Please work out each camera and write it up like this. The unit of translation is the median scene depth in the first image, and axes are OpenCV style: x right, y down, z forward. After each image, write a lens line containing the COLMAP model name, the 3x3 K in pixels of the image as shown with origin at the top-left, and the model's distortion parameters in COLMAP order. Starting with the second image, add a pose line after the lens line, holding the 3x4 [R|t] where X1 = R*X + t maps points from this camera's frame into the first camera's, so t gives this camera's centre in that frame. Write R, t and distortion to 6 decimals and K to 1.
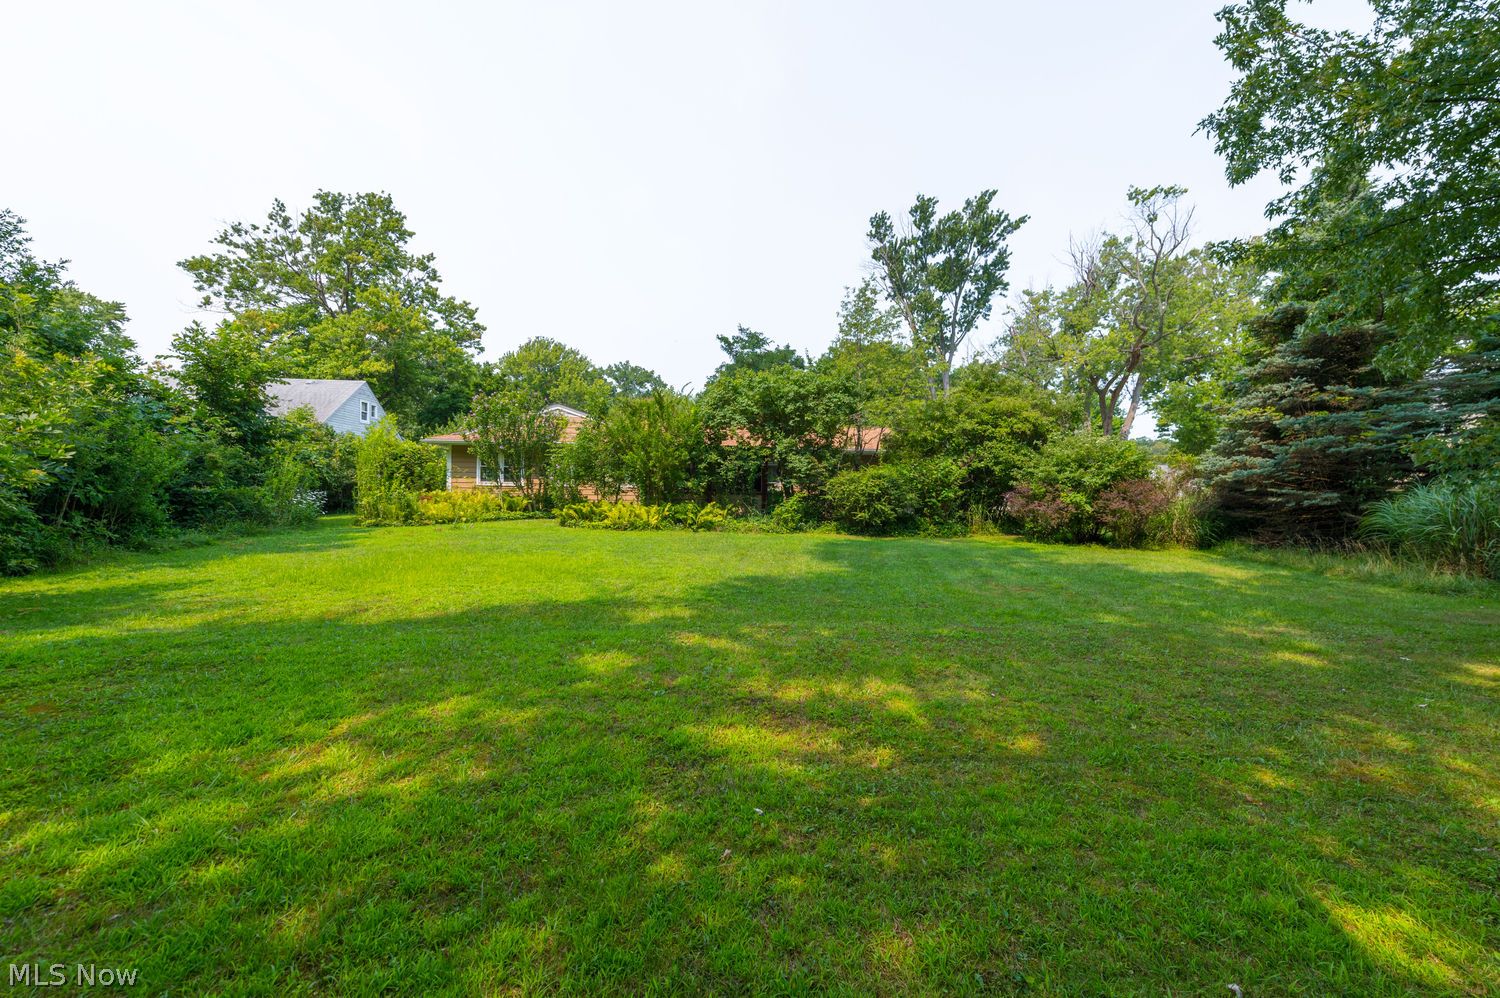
lens RADIAL K [[598.3, 0, 767.6], [0, 598.3, 496.7], [0, 0, 1]] dist [0.016679, 0.000074]
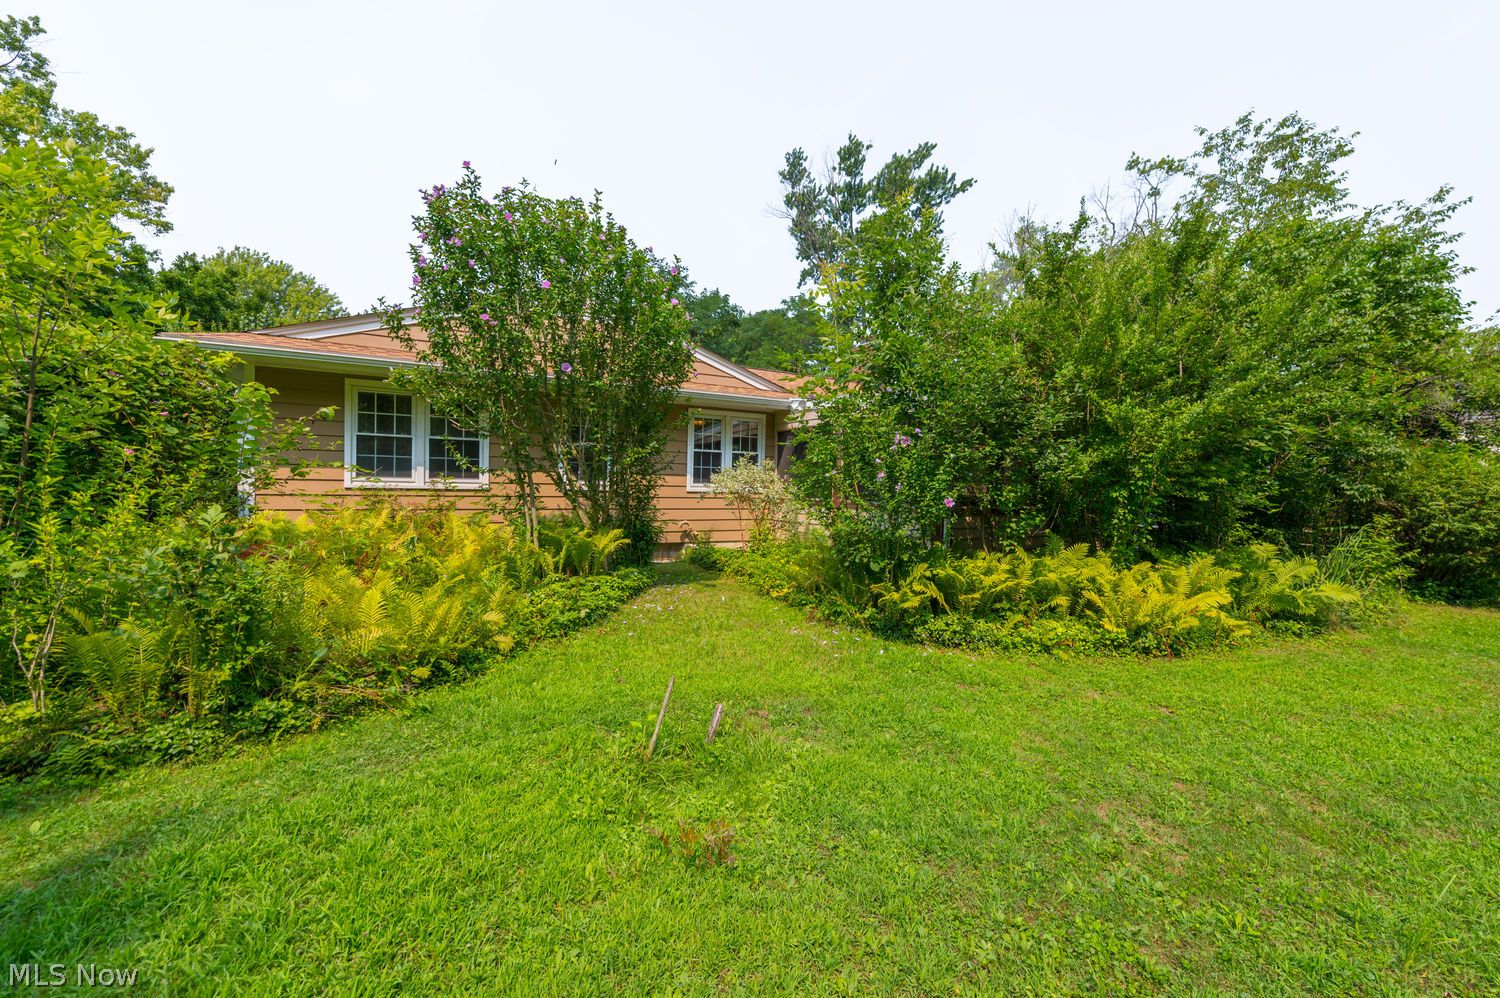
lens RADIAL K [[612.9, 0, 780.2], [0, 612.9, 483.4], [0, 0, 1]] dist [0.018453, 0.000095]
pose [[0.922000, 0.004488, 0.387163, -0.218600], [-0.001999, 0.999975, -0.006830, -0.010912], [-0.387184, 0.005523, 0.921986, 0.318601]]
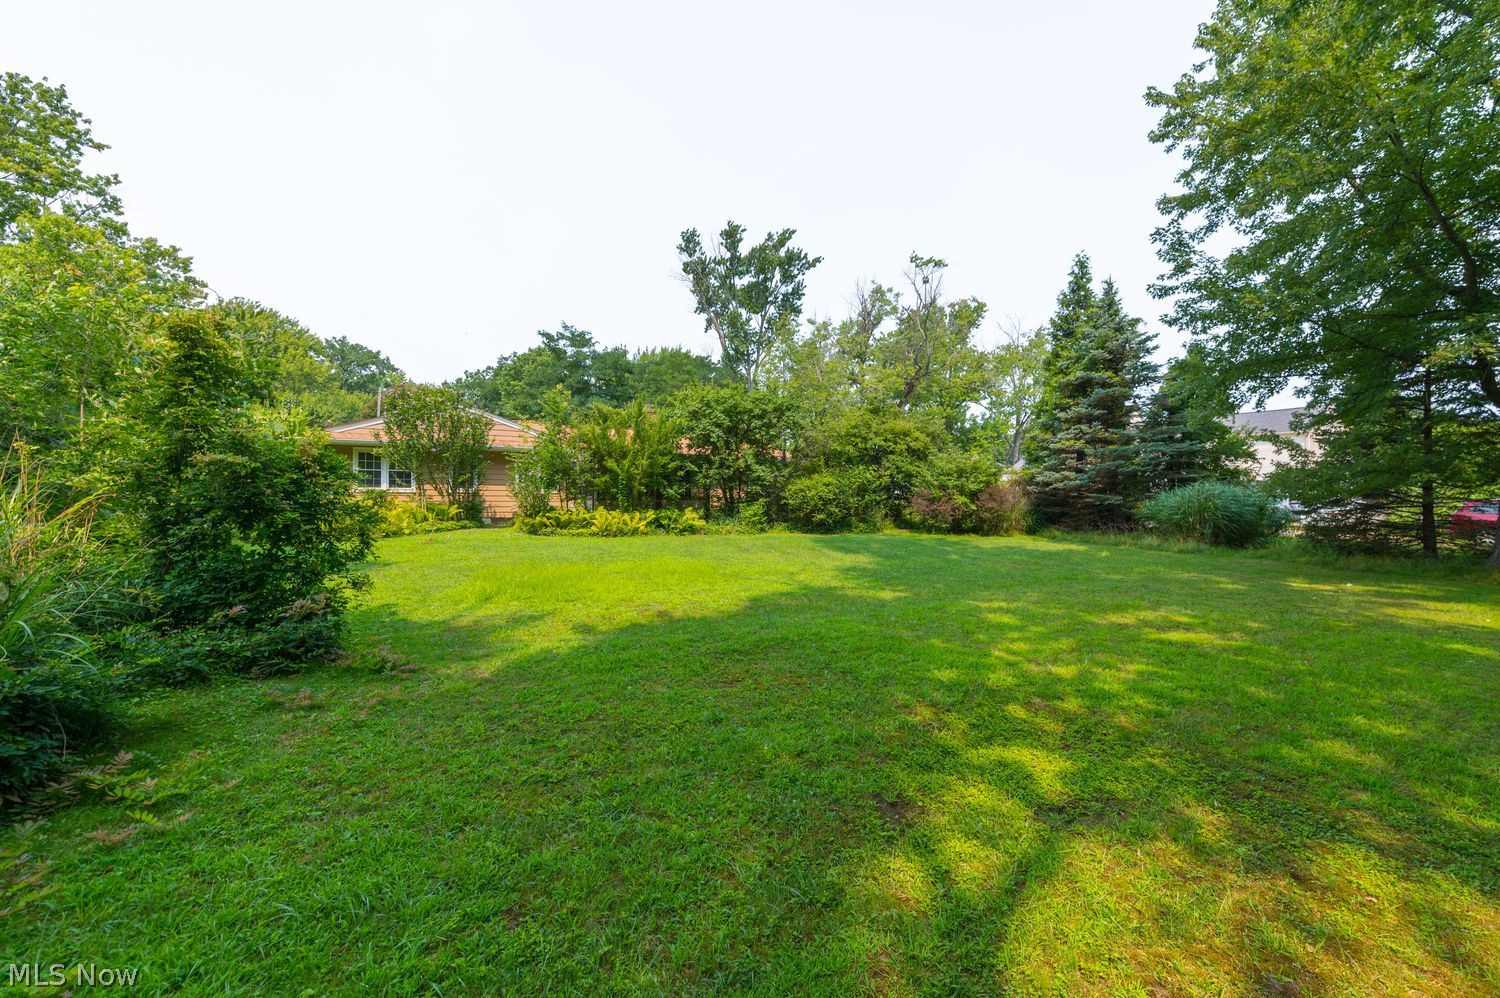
lens RADIAL K [[594.2, 0, 778.7], [0, 594.2, 494.6], [0, 0, 1]] dist [0.011593, -0.000049]
pose [[0.904348, -0.007689, 0.426726, -0.168557], [0.009149, 0.999957, -0.001372, -0.004732], [-0.426697, 0.005145, 0.904380, -0.012836]]
